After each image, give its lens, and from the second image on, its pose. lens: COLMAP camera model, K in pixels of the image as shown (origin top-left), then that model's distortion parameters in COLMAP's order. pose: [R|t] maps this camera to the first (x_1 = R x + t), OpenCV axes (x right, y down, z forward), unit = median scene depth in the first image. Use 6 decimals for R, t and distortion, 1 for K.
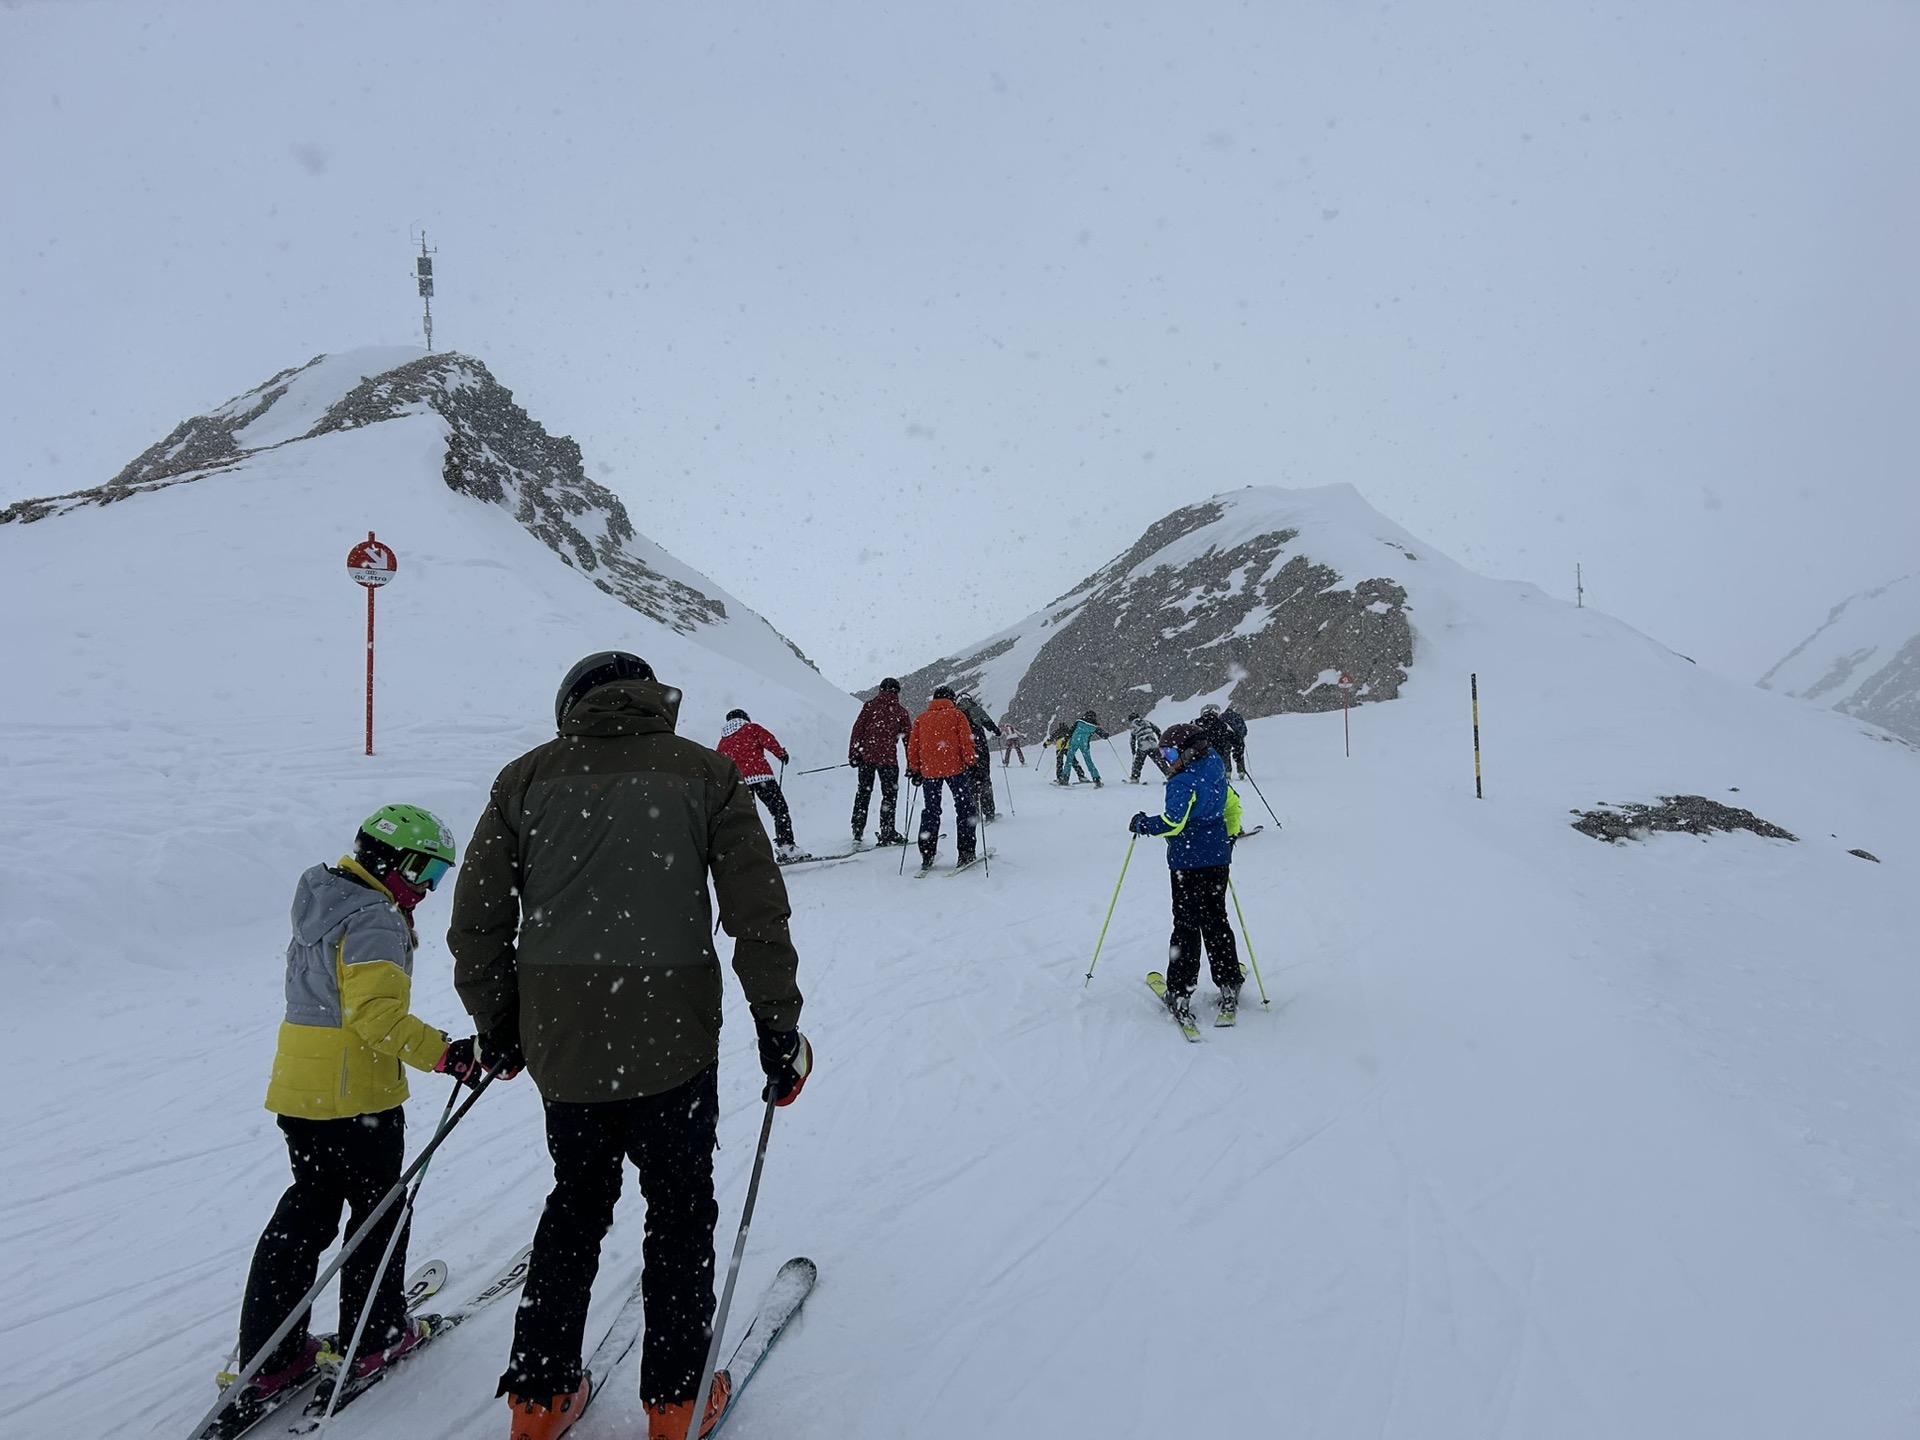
lens RADIAL K [[1466.9, 0, 960.0], [0, 1466.9, 720.0], [0, 0, 1]] dist [0.136131, -0.276300]
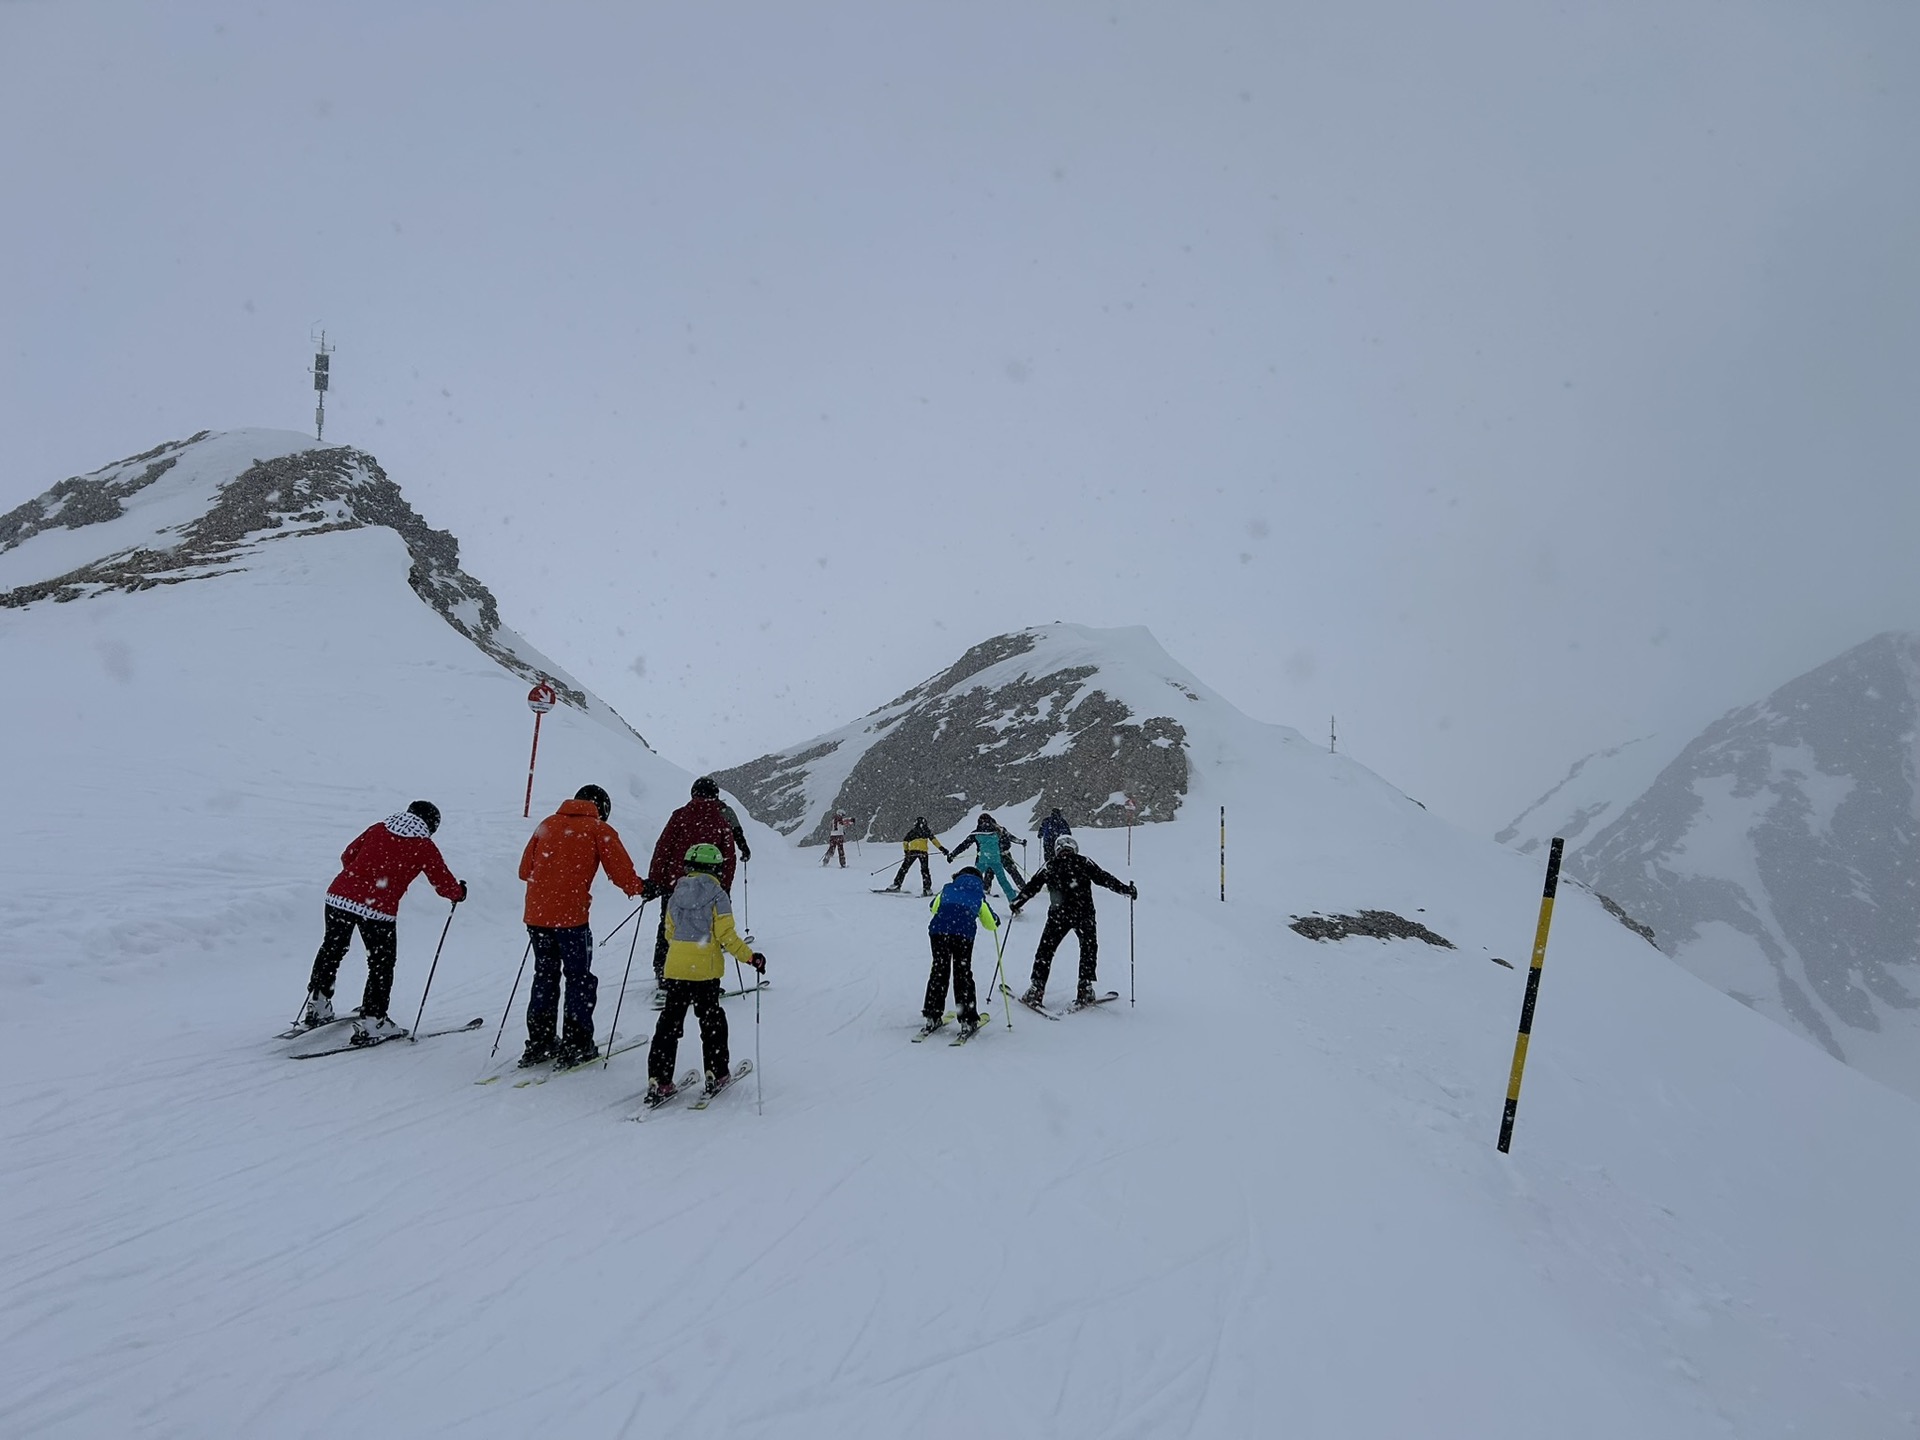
lens RADIAL K [[1466.9, 0, 960.0], [0, 1466.9, 720.0], [0, 0, 1]] dist [0.136131, -0.276300]
pose [[0.988339, 0.073229, 0.133506, -0.027244], [-0.064021, 0.995347, -0.072013, 0.000753], [-0.138158, 0.062626, 0.988428, -0.110046]]
